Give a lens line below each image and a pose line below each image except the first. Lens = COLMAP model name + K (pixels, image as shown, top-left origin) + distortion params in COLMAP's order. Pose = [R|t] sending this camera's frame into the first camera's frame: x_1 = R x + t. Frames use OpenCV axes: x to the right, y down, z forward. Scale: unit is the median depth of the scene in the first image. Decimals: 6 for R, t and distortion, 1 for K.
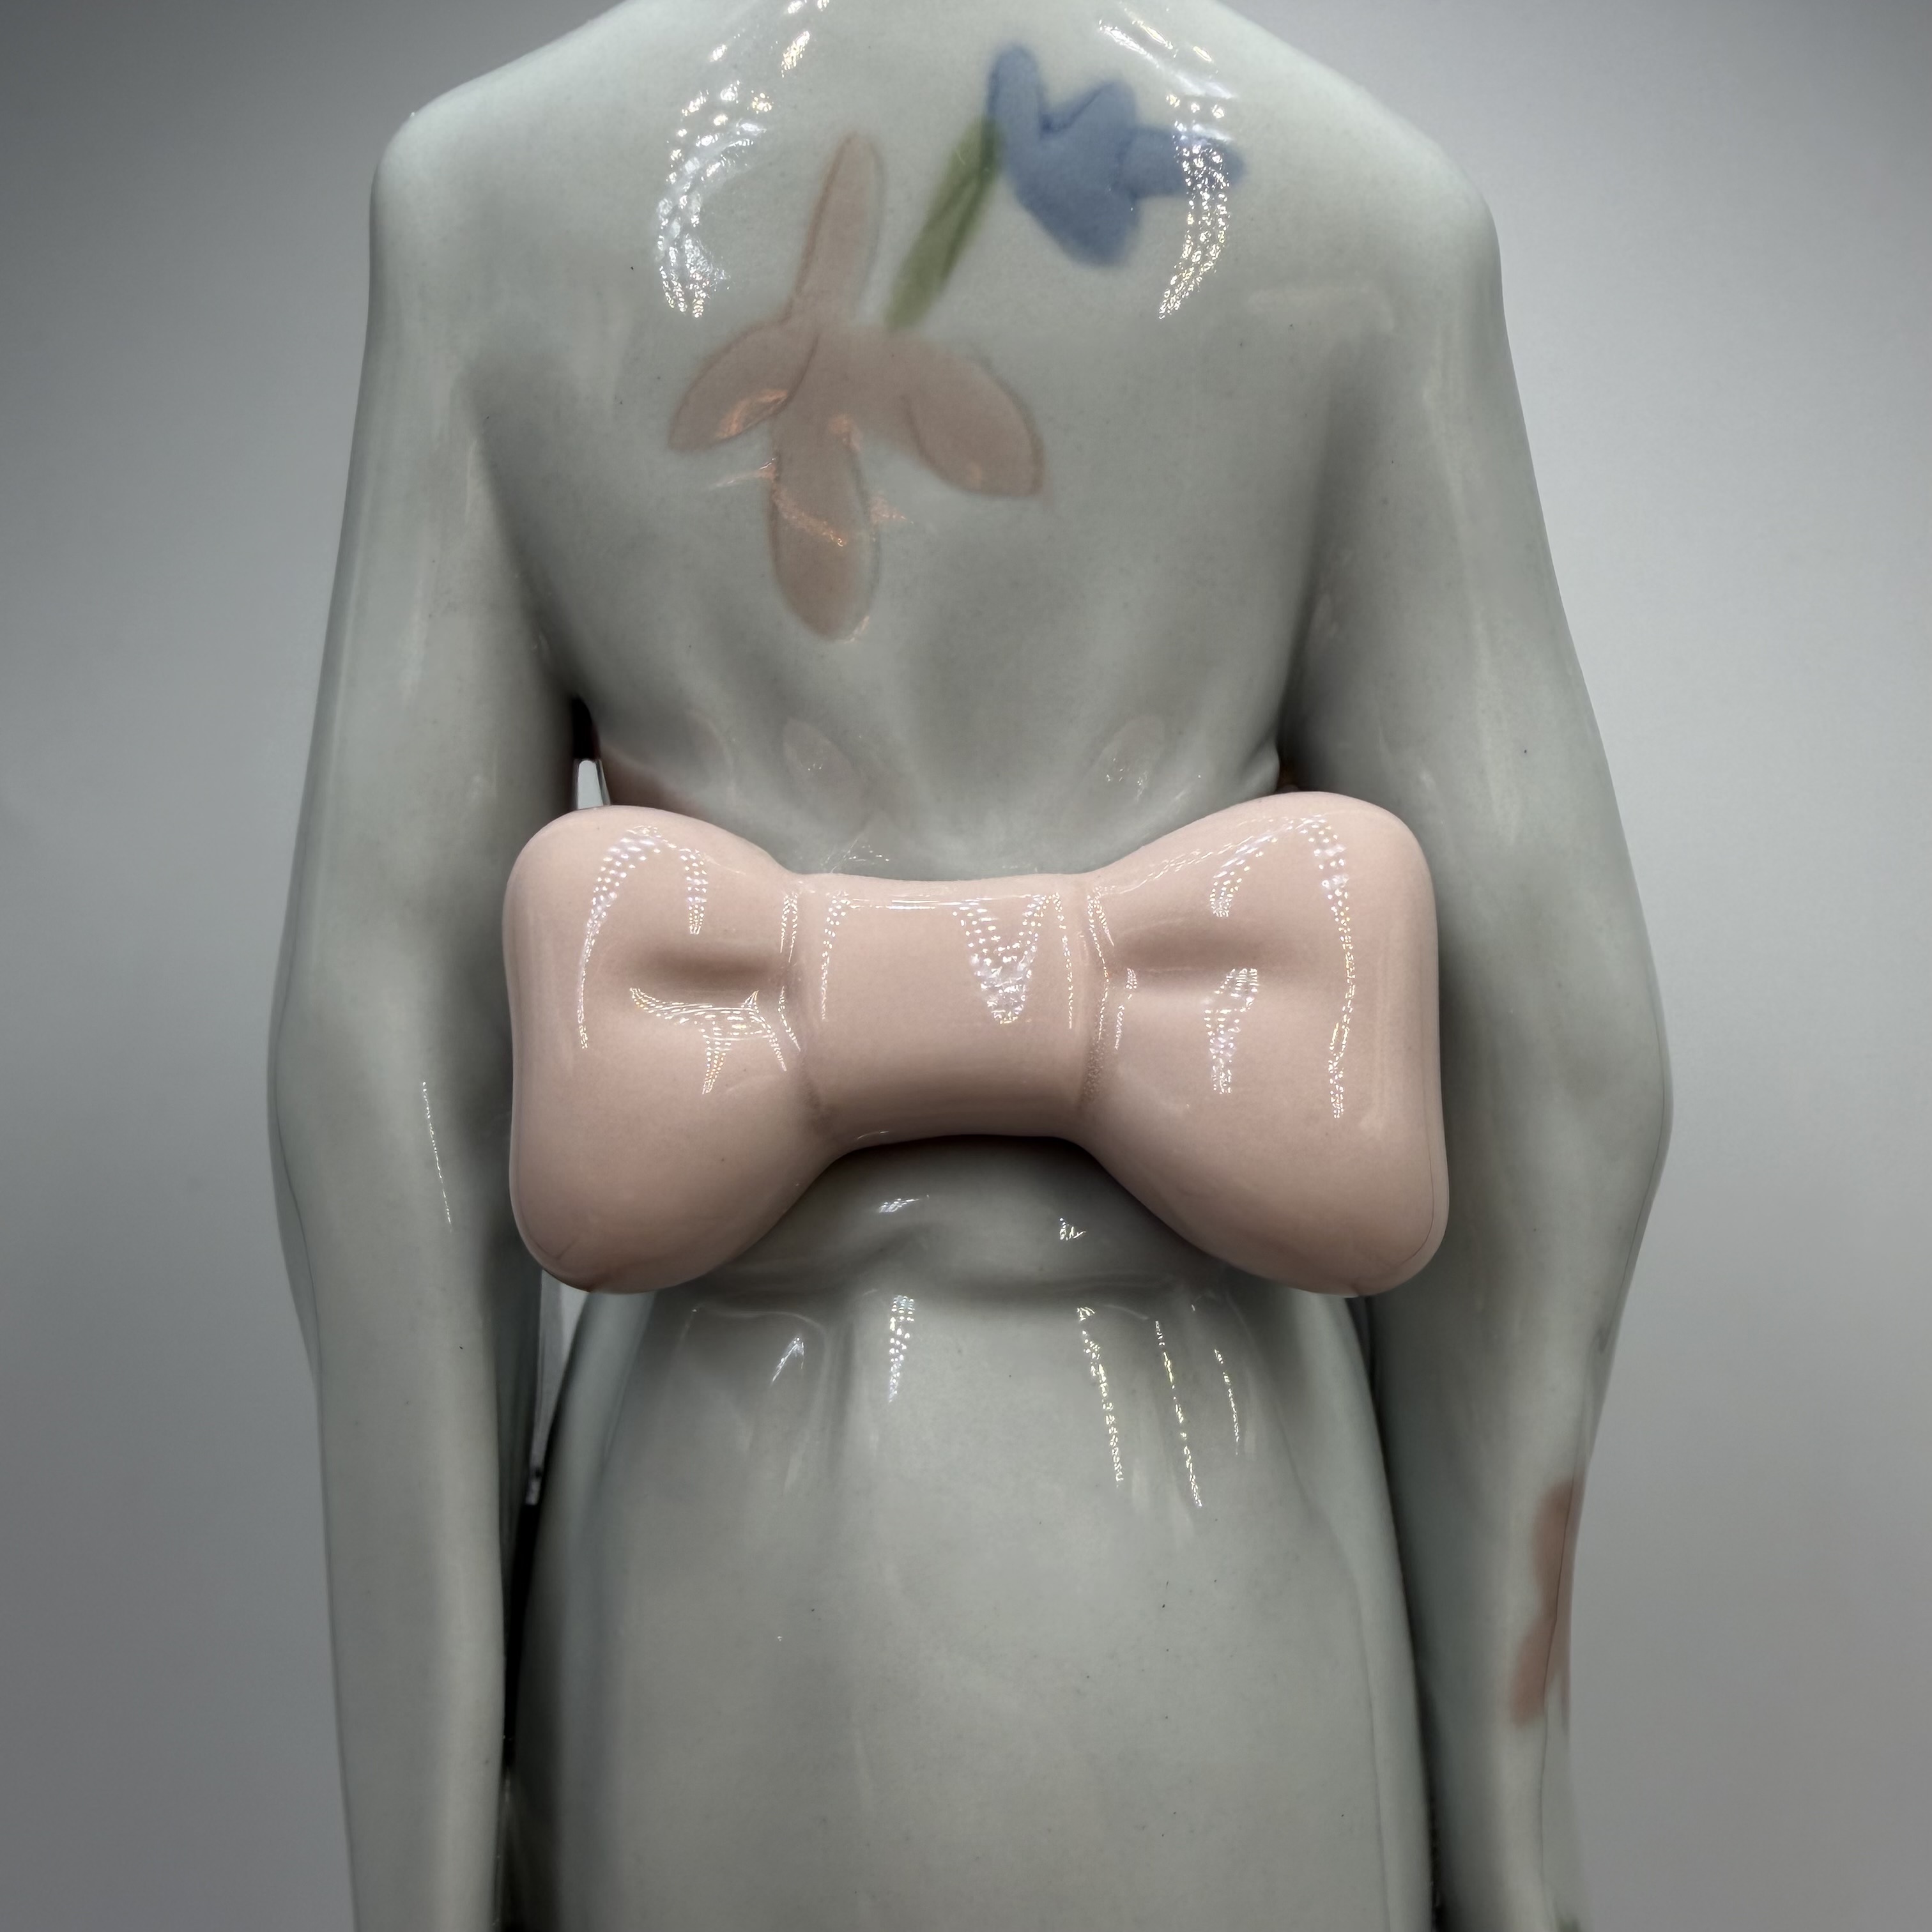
lens RADIAL K [[1568.2, 0, 965.4], [0, 1568.2, 968.4], [0, 0, 1]] dist [-0.001928, 0.008725]
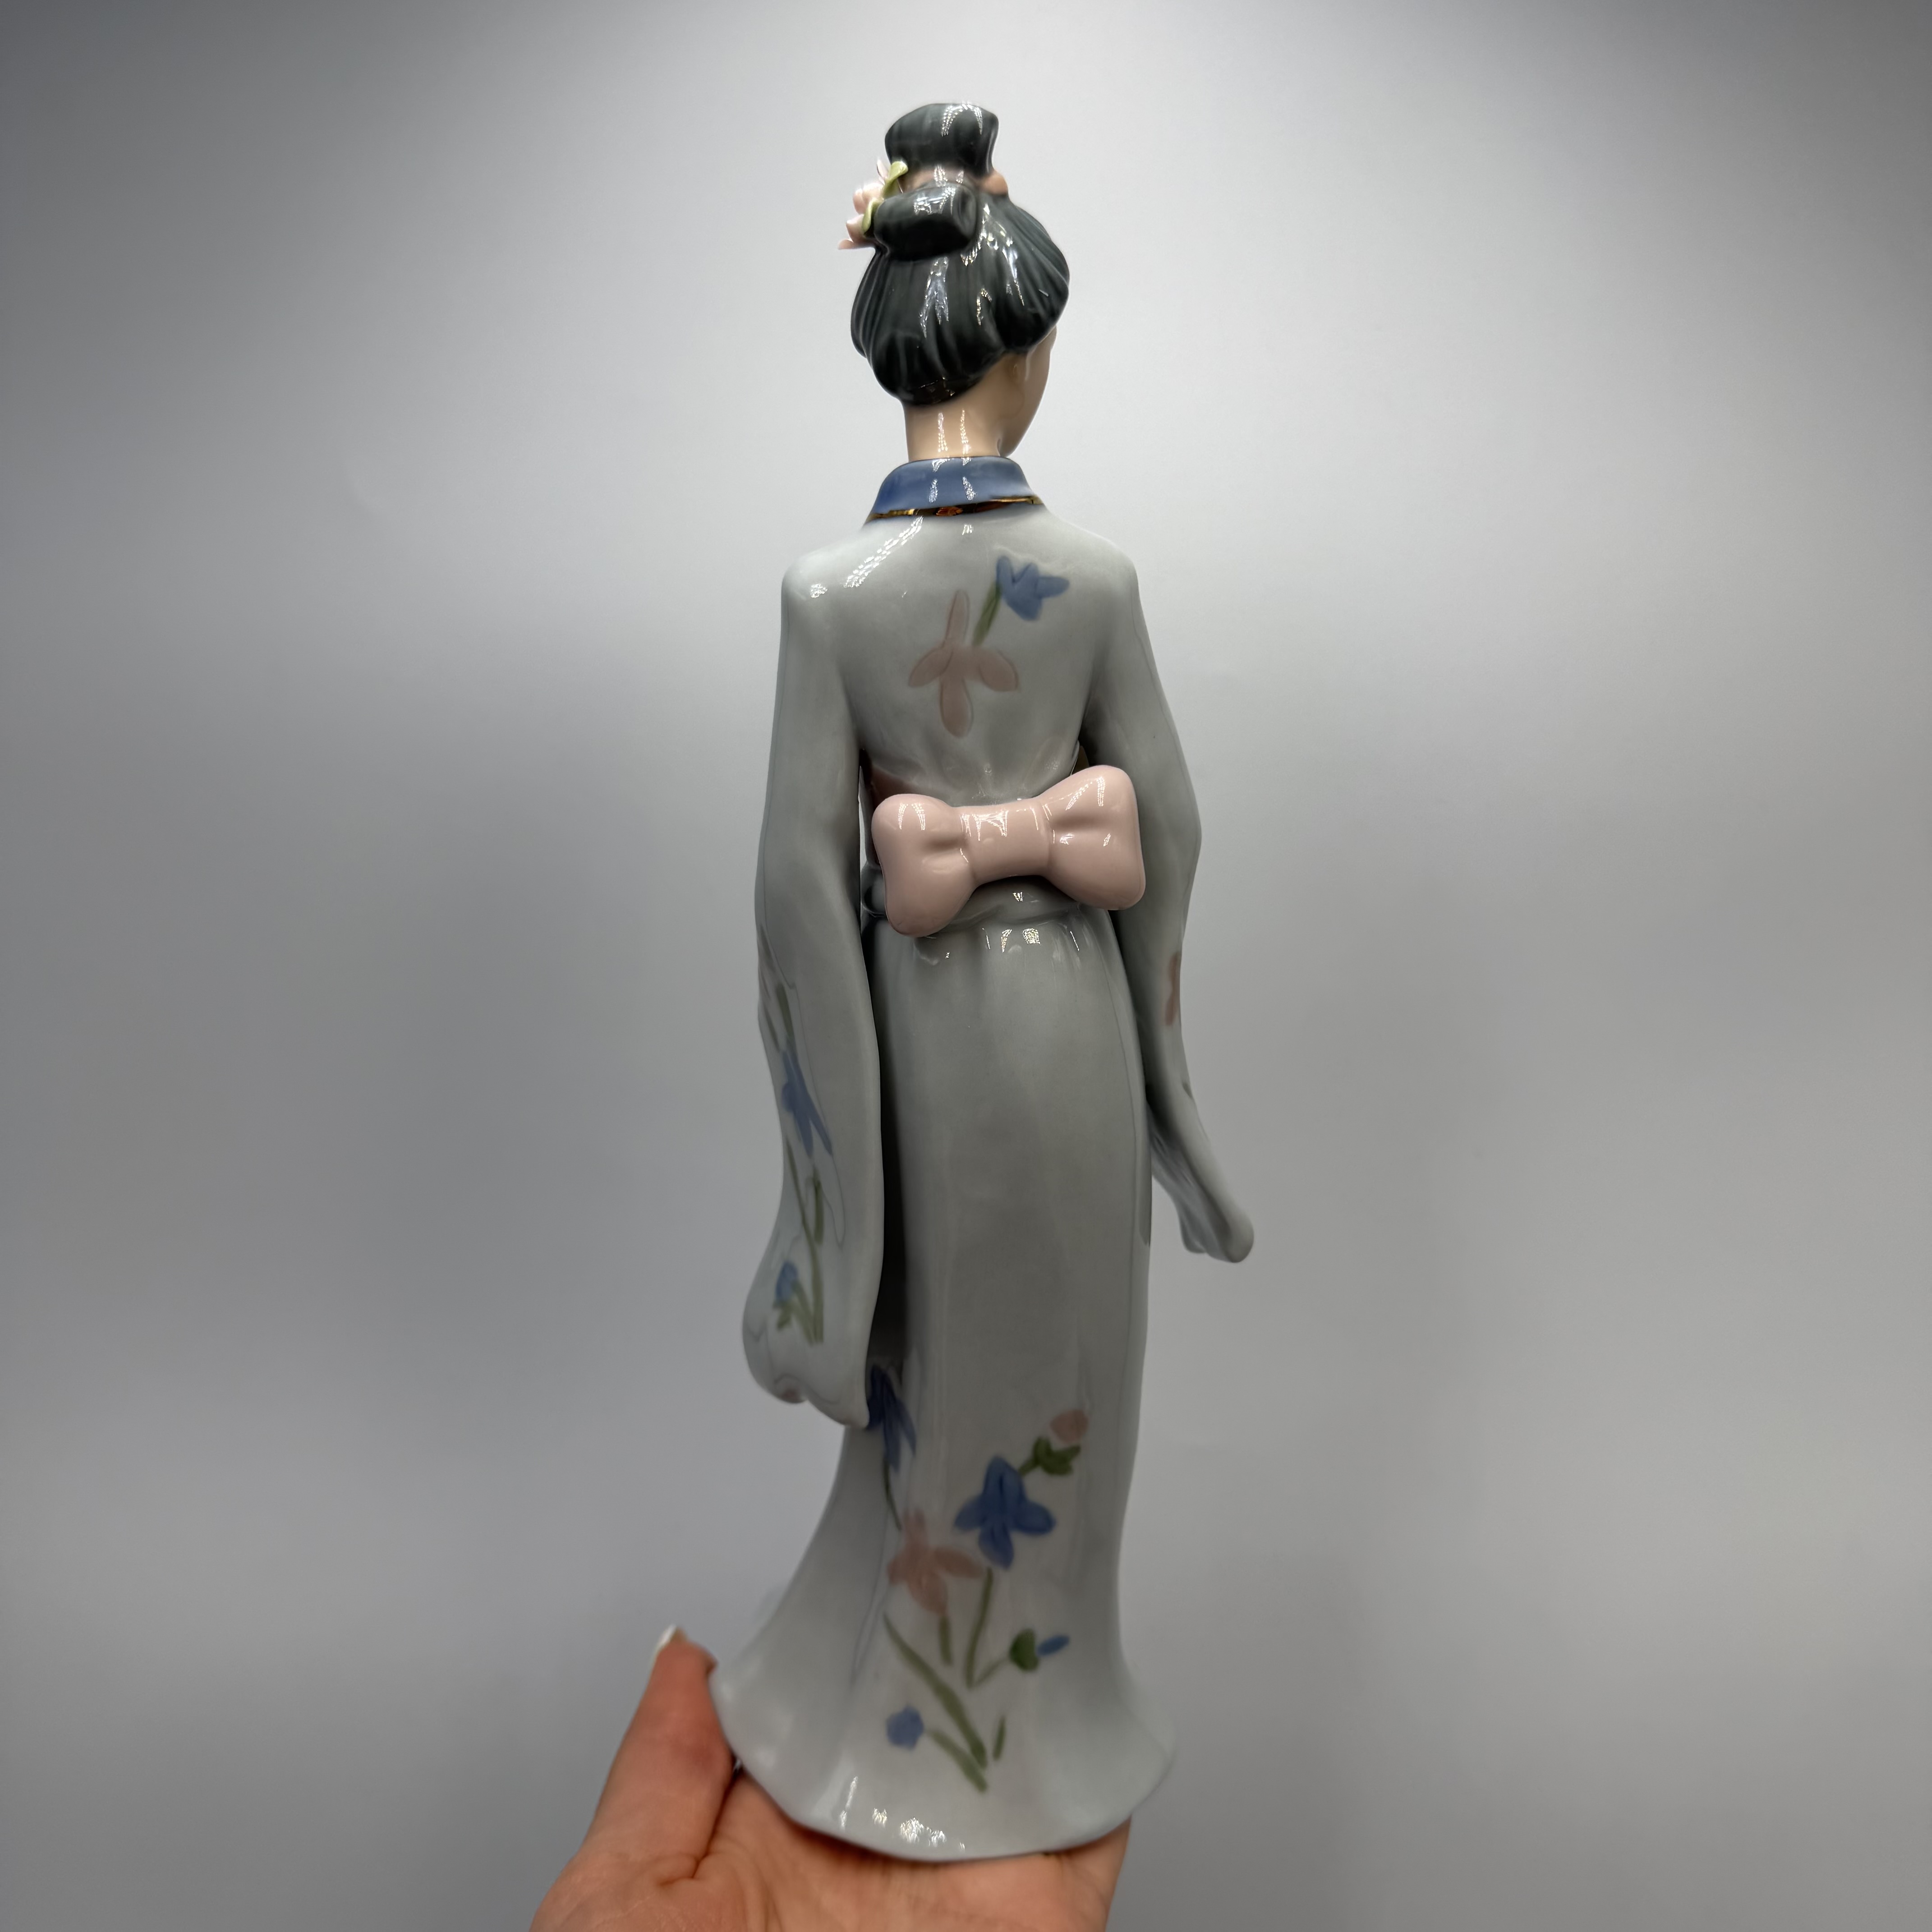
lens RADIAL K [[1568.2, 0, 966.9], [0, 1568.2, 965.3], [0, 0, 1]] dist [-0.001928, 0.008725]
pose [[0.963492, -0.142087, 0.226923, -0.906307], [0.080945, 0.962487, 0.258972, -0.613025], [-0.255207, -0.231149, 0.938850, -2.267150]]
